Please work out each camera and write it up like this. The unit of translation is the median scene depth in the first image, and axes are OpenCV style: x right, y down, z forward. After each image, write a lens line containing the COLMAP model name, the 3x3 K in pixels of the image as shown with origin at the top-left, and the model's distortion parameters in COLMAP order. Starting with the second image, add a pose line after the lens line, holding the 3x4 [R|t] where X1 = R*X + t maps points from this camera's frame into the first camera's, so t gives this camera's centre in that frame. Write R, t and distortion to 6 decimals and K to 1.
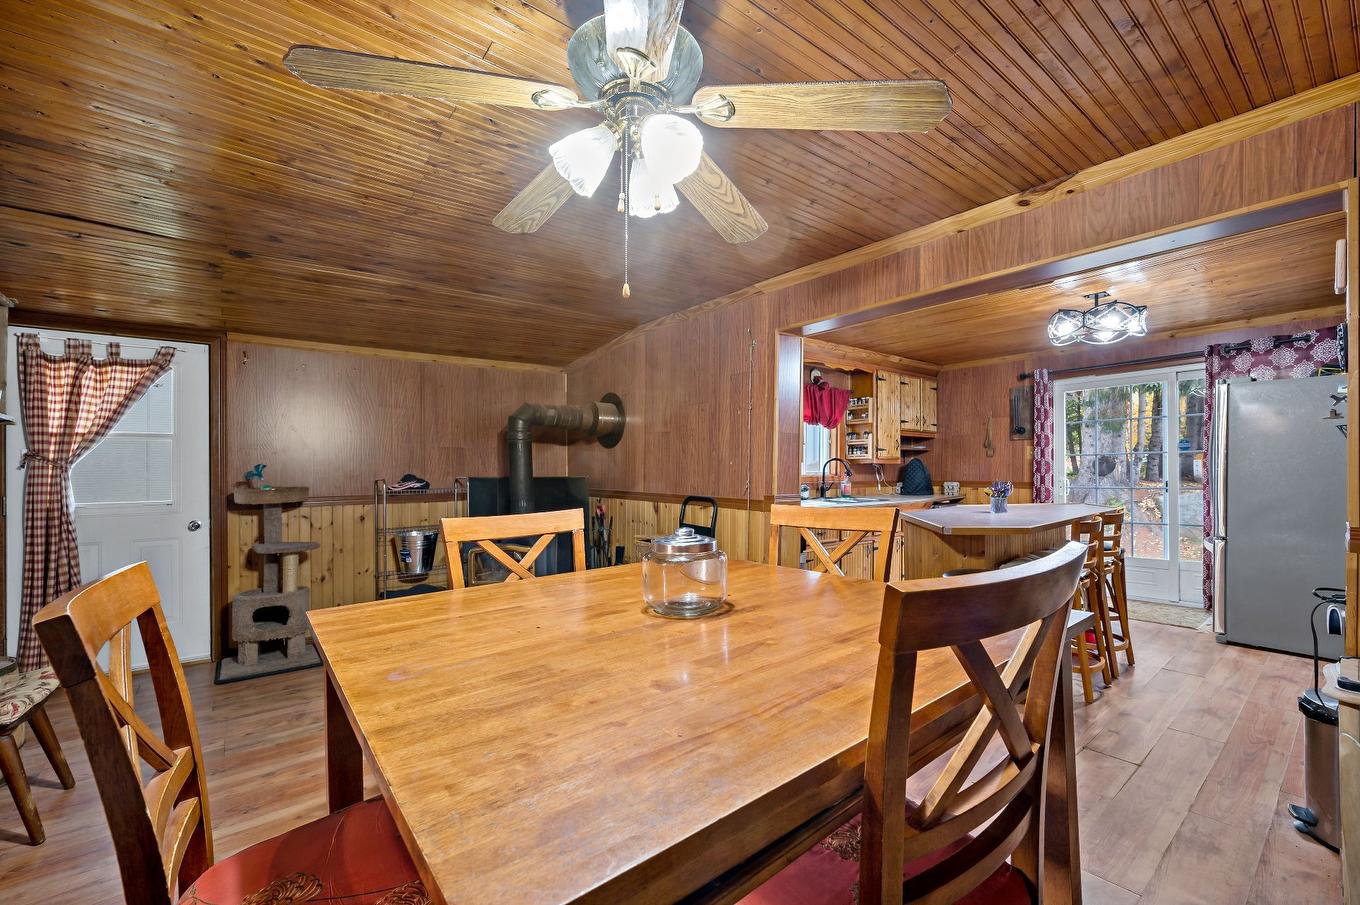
lens RADIAL K [[555.9, 0, 692.2], [0, 555.9, 468.5], [0, 0, 1]] dist [0.003045, -0.000674]
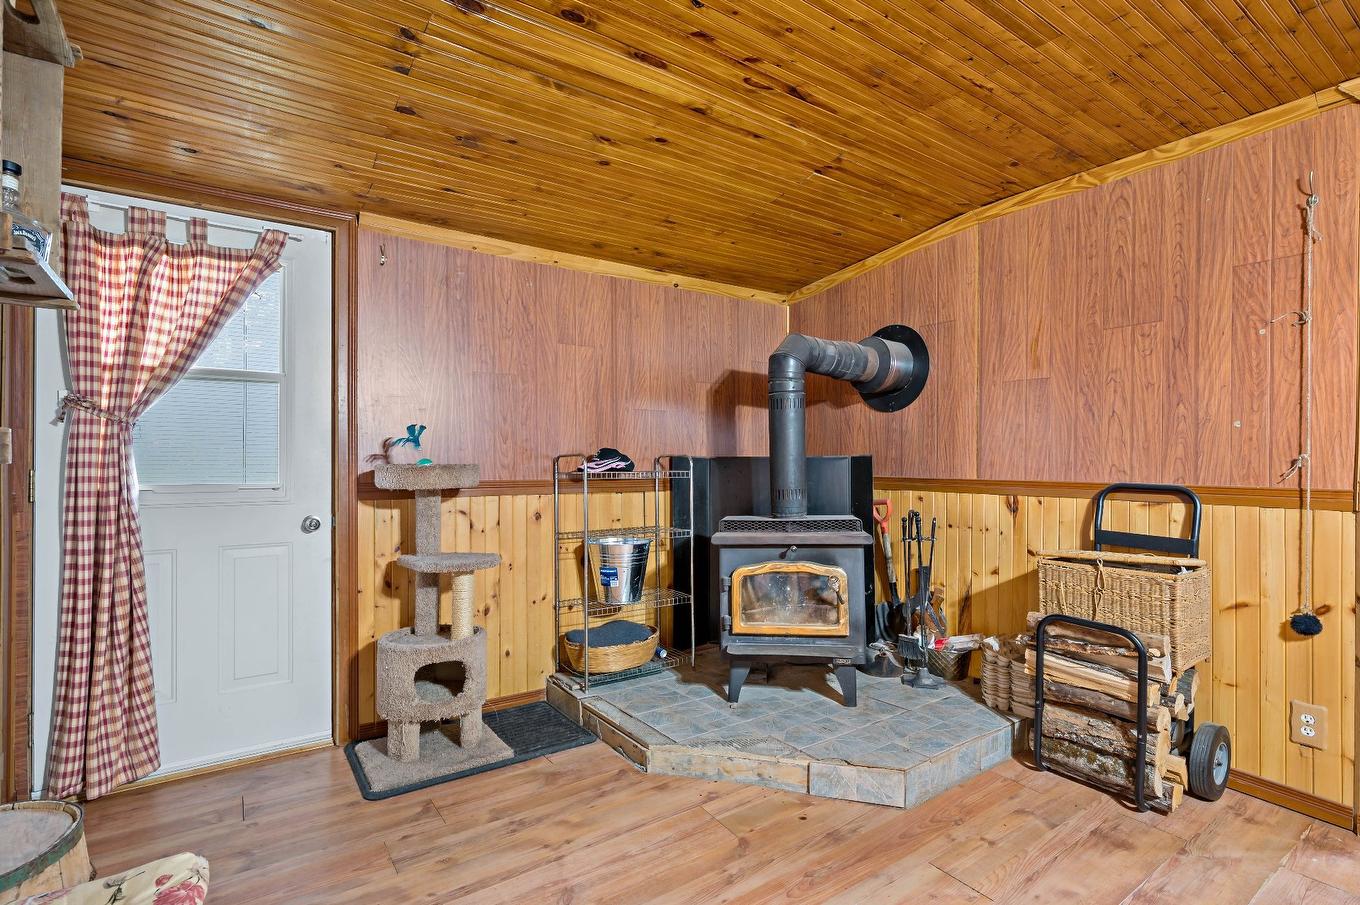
lens RADIAL K [[642.8, 0, 690.3], [0, 642.8, 463.2], [0, 0, 1]] dist [0.000860, -0.000230]
pose [[0.997824, 0.006952, -0.065568, -0.462336], [-0.007147, 0.999971, -0.002739, 0.037336], [0.065547, 0.003202, 0.997844, 0.343827]]
